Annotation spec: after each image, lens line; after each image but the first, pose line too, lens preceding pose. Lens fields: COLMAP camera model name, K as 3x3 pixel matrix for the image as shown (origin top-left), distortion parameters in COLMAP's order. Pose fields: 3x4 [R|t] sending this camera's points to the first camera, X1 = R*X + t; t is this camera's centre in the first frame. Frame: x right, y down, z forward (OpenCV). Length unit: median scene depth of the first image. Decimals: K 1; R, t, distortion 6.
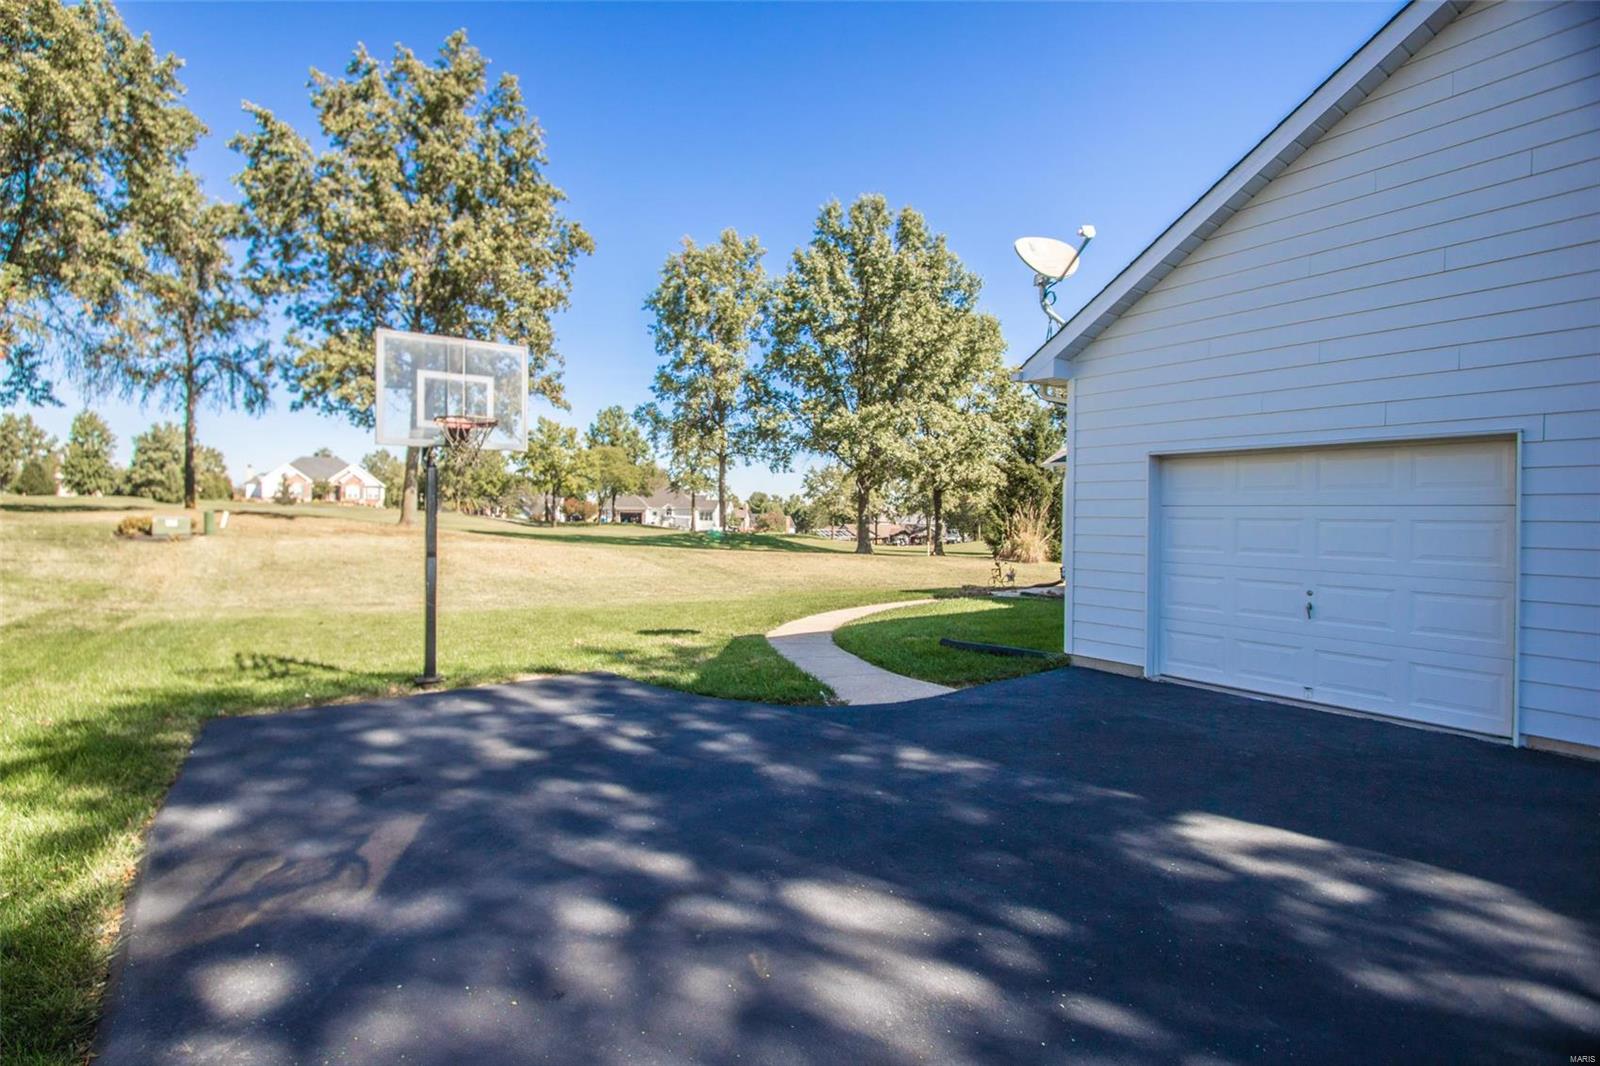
lens RADIAL K [[731.7, 0, 723.9], [0, 731.7, 512.1], [0, 0, 1]] dist [-0.004184, -0.000463]
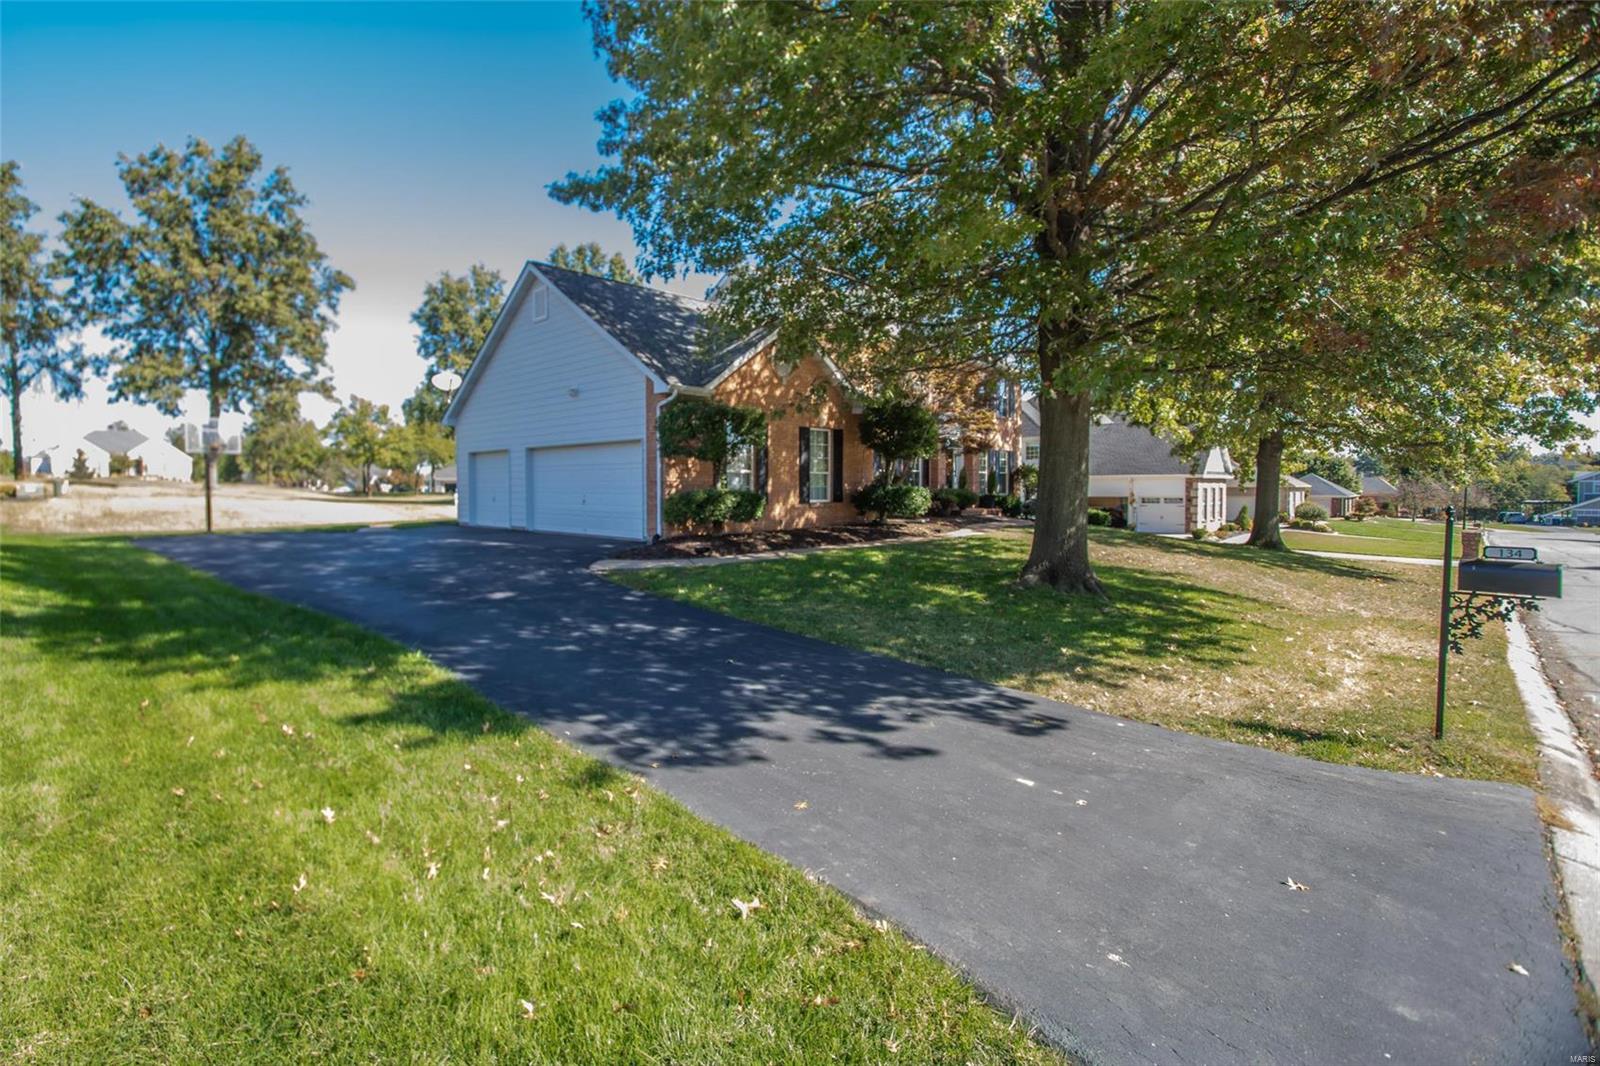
lens RADIAL K [[731.7, 0, 723.9], [0, 731.7, 512.1], [0, 0, 1]] dist [-0.004184, -0.000463]
pose [[0.981232, -0.020342, 0.191756, 0.189254], [0.012536, 0.999046, 0.041833, 0.010817], [-0.192424, -0.038644, 0.980551, -0.403136]]
